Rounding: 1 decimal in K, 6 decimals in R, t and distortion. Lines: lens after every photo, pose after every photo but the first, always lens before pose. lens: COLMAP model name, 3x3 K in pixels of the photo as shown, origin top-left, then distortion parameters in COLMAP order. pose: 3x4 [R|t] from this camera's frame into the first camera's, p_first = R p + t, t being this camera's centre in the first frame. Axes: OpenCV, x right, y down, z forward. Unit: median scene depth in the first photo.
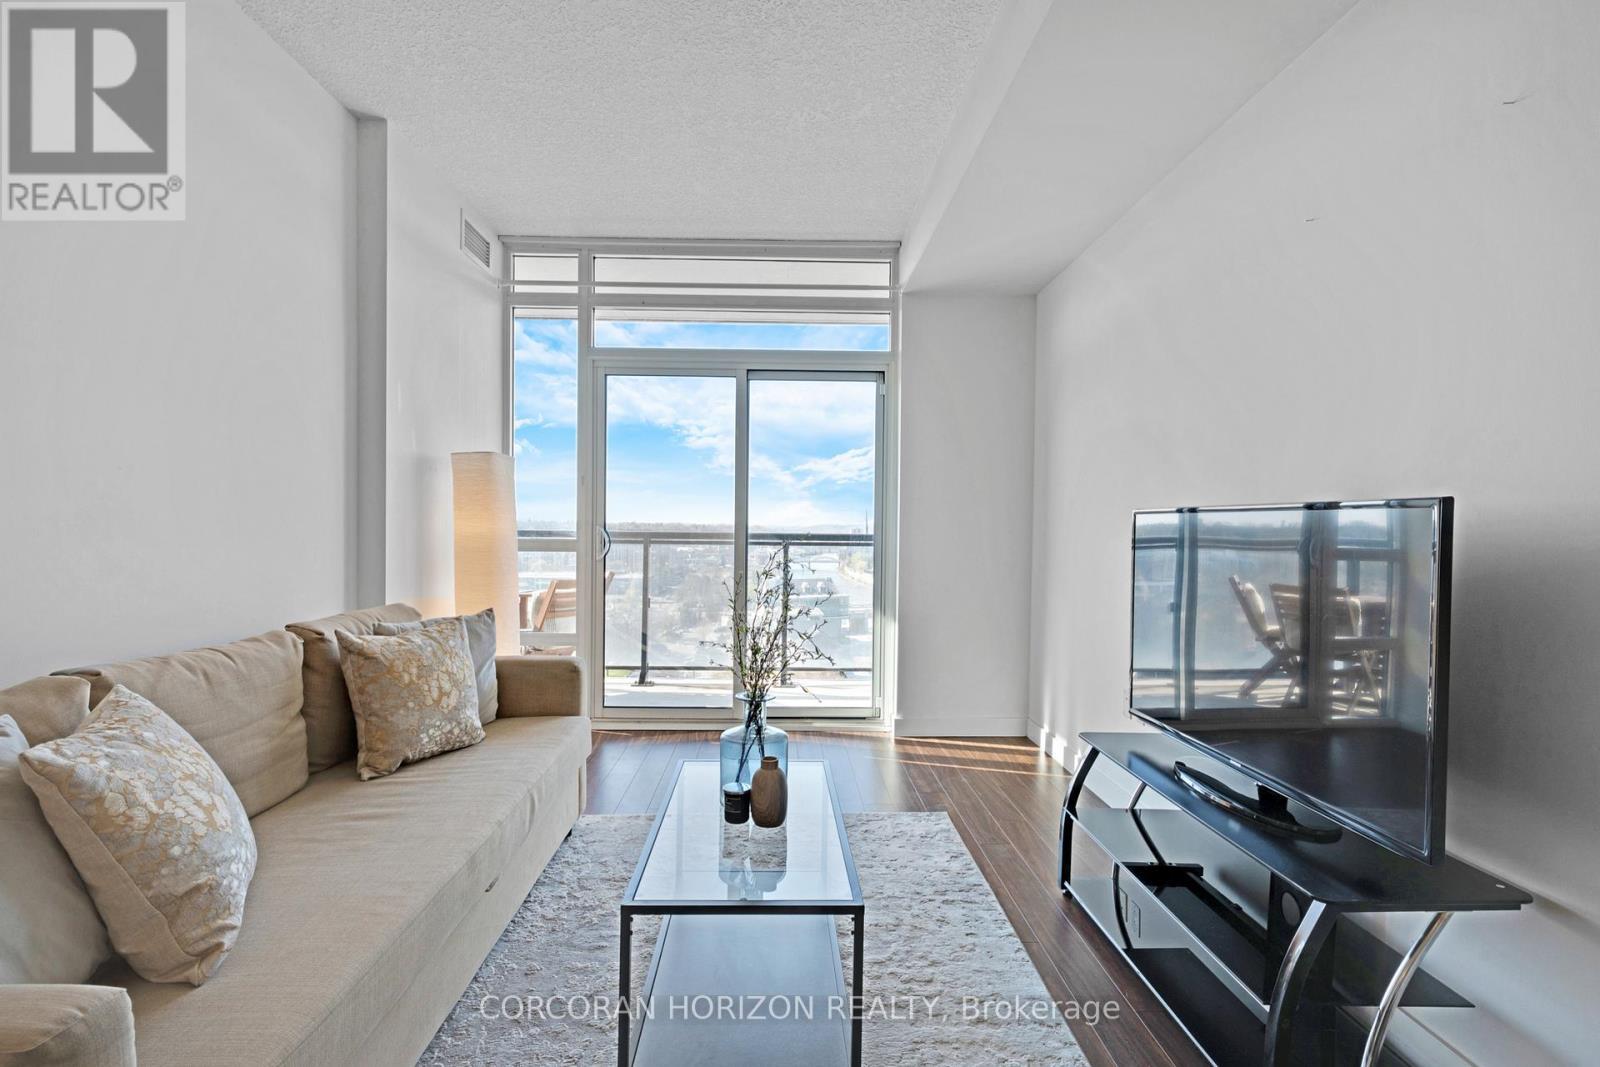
lens RADIAL K [[780.2, 0, 794.6], [0, 780.2, 537.1], [0, 0, 1]] dist [0.008105, -0.003208]
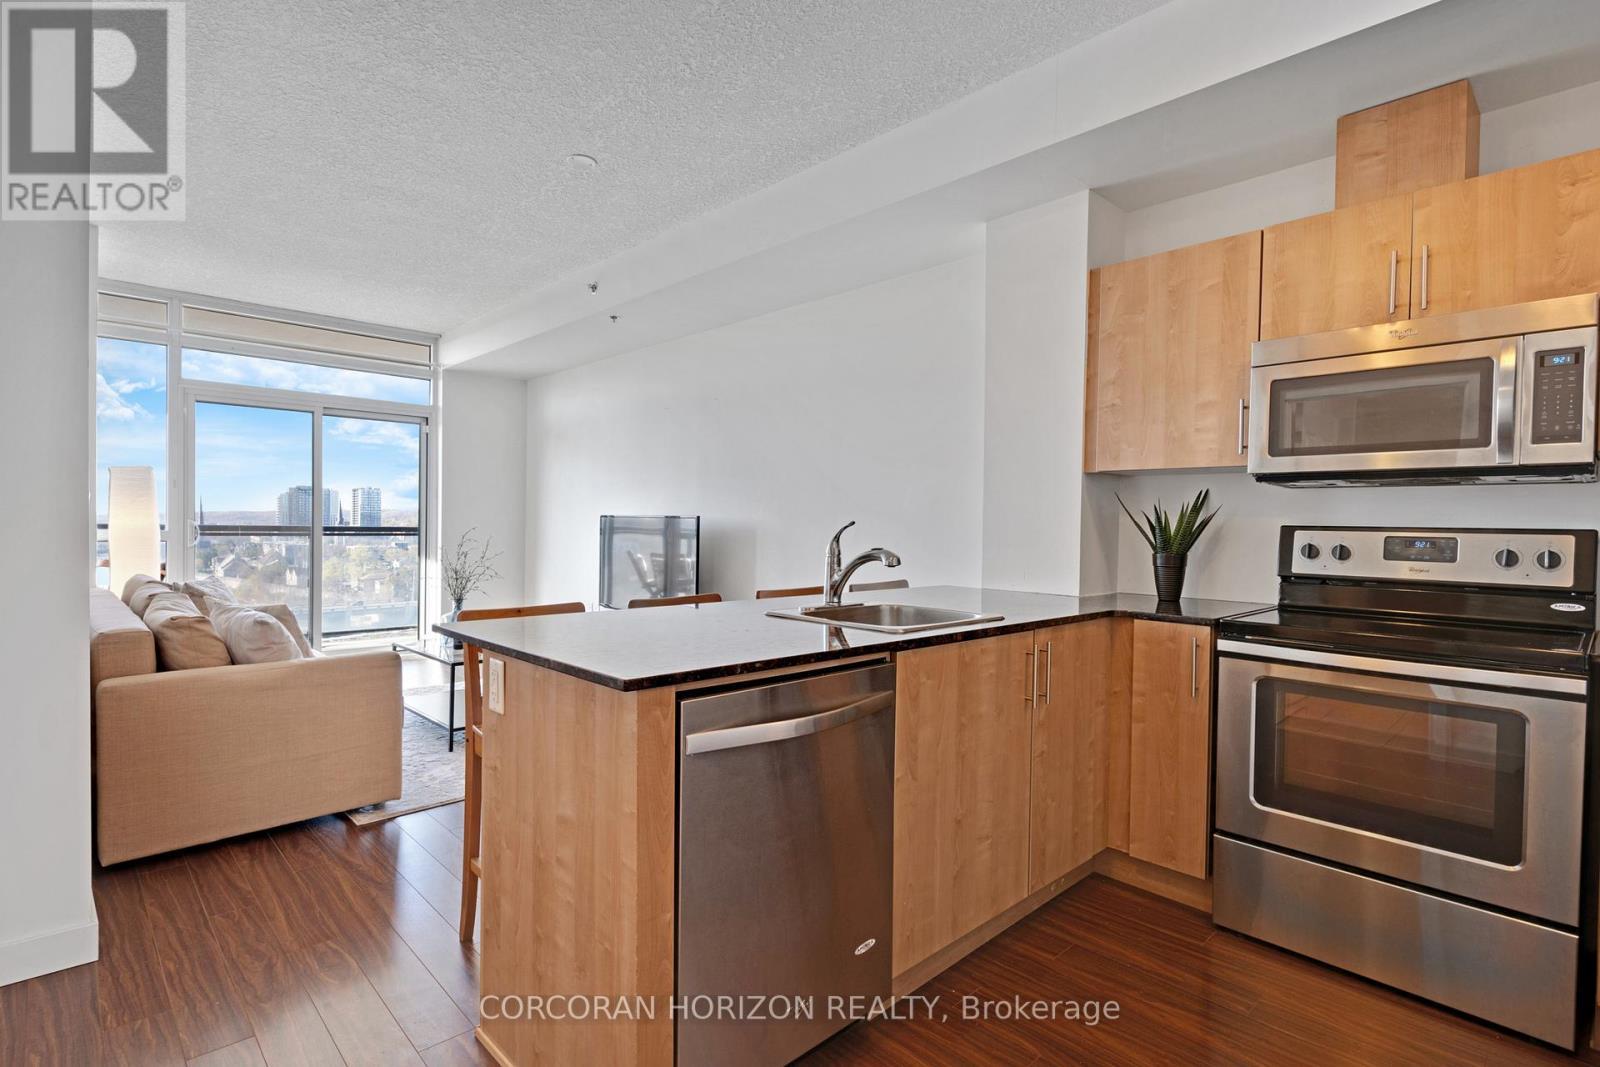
lens RADIAL K [[780.2, 0, 799.0], [0, 780.2, 535.6], [0, 0, 1]] dist [0.008105, -0.003208]
pose [[0.735778, -0.009651, 0.677154, -0.449169], [0.003398, 0.999938, 0.010558, 0.000872], [-0.677215, -0.005467, 0.735765, -0.701787]]
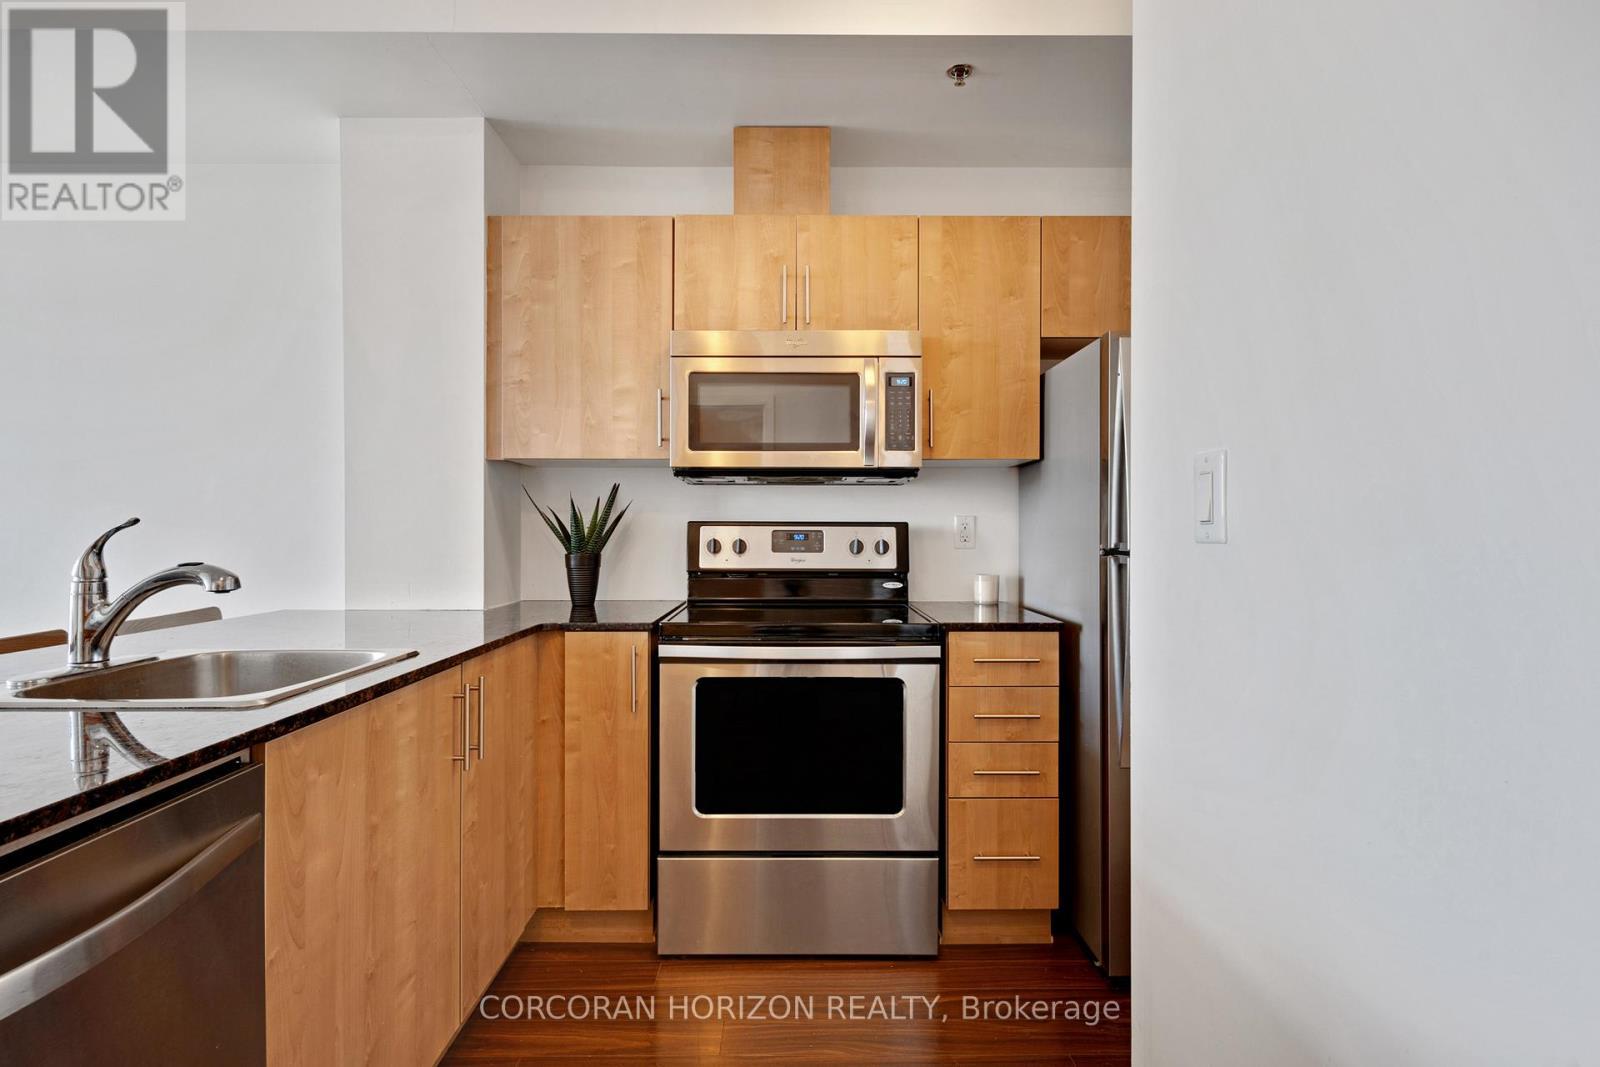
lens RADIAL K [[780.2, 0, 793.7], [0, 780.2, 533.8], [0, 0, 1]] dist [0.008105, -0.003208]
pose [[0.016335, -0.015858, 0.999741, -0.353385], [0.015444, 0.999759, 0.015606, 0.002321], [-0.999747, 0.015185, 0.016576, -0.583227]]
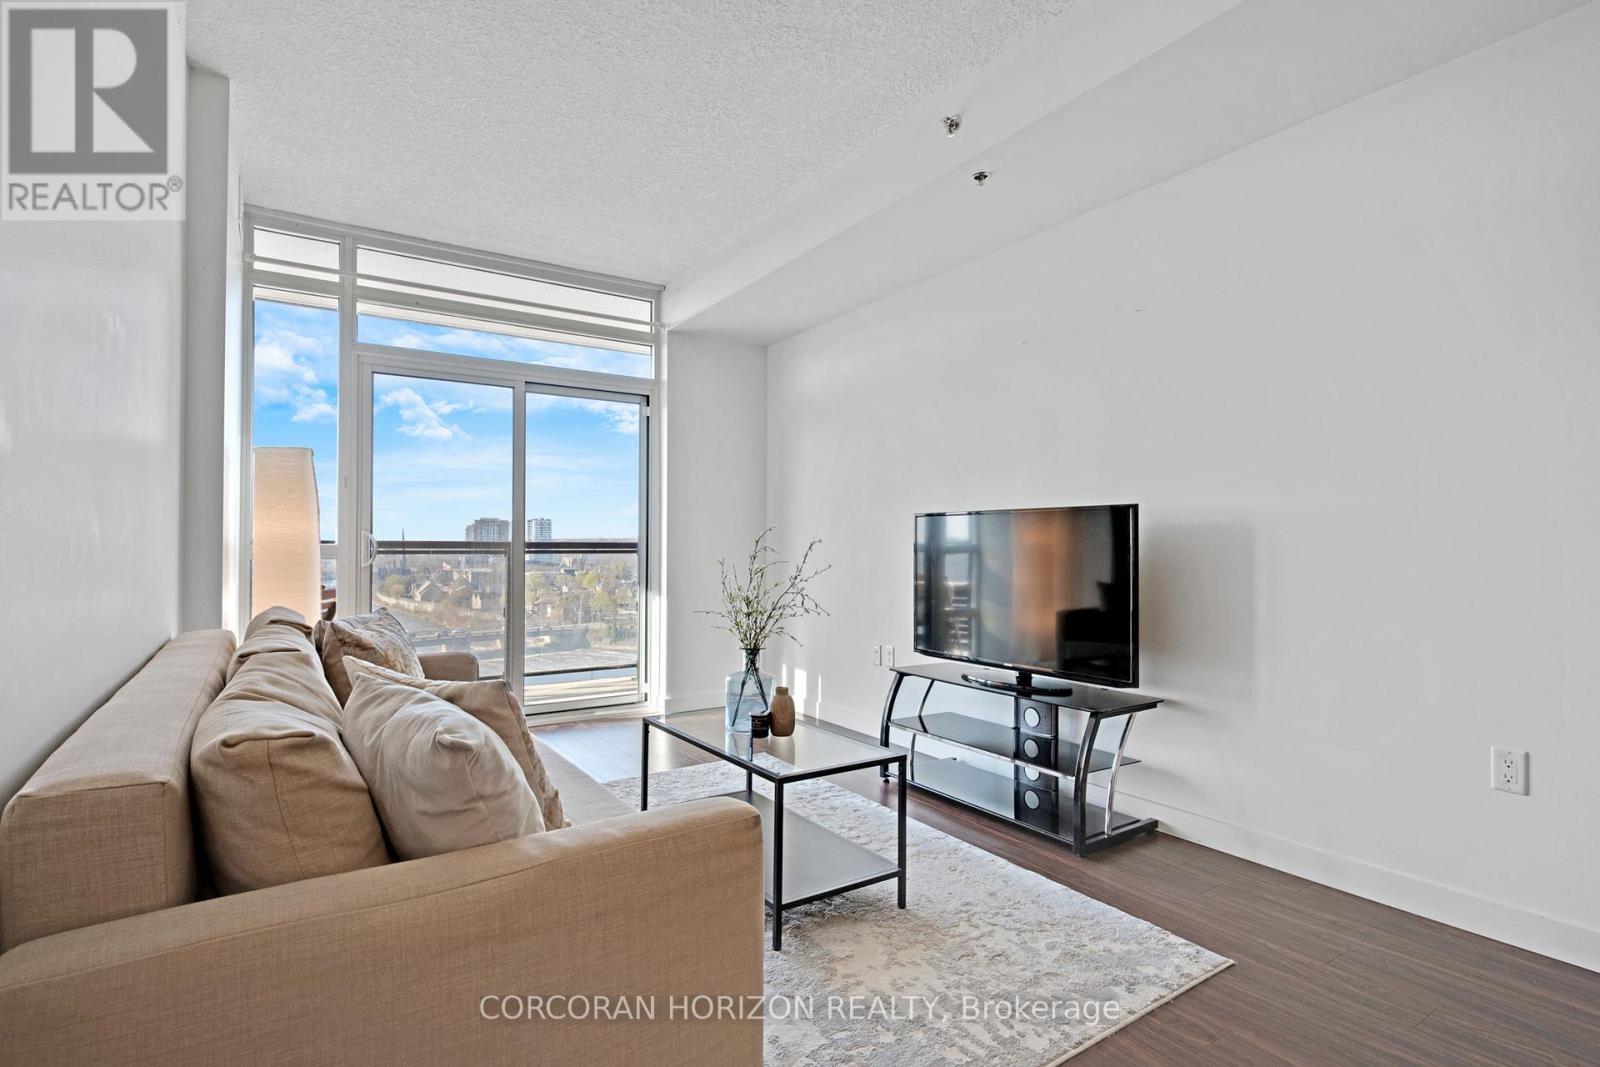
lens RADIAL K [[780.2, 0, 795.6], [0, 780.2, 536.5], [0, 0, 1]] dist [0.008105, -0.003208]
pose [[0.848975, -0.002217, 0.528428, -0.362307], [0.015556, 0.999663, -0.020799, 0.023575], [-0.528204, 0.025878, 0.848723, -0.090825]]
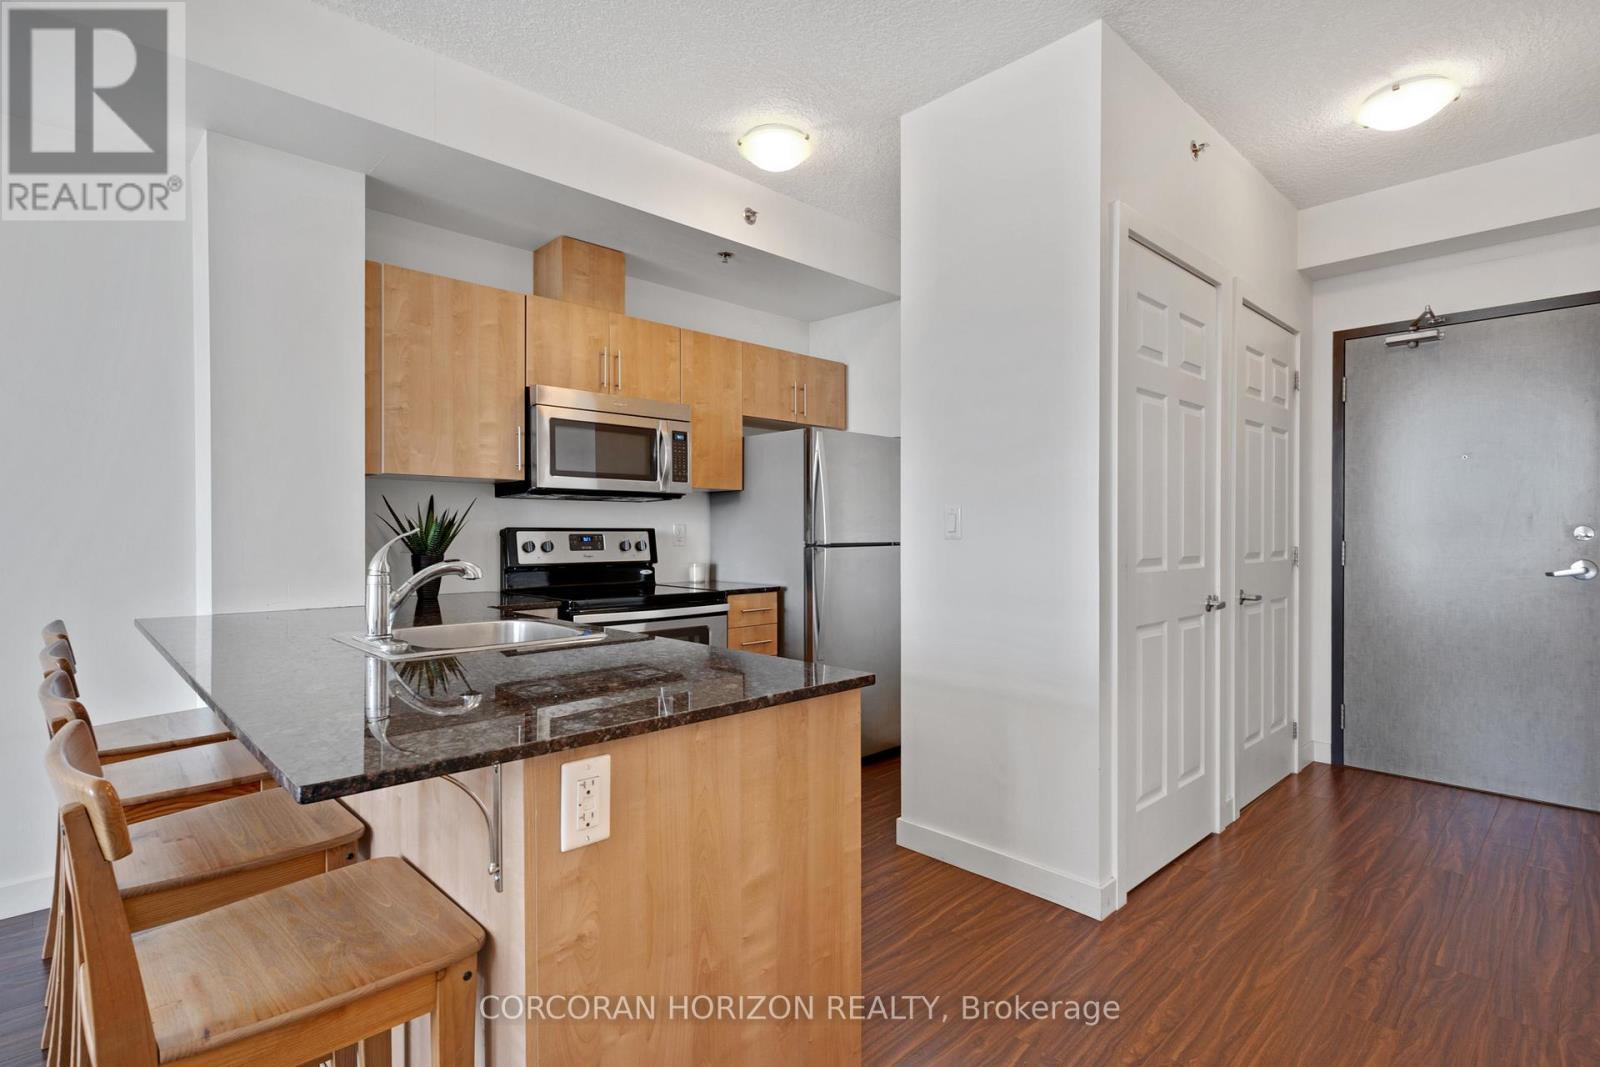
lens RADIAL K [[780.2, 0, 793.9], [0, 780.2, 532.8], [0, 0, 1]] dist [0.008105, -0.003208]
pose [[-0.673691, -0.011996, 0.738915, -0.529008], [0.005594, 0.999757, 0.021331, -0.010633], [-0.738992, 0.018504, -0.673460, -0.116768]]
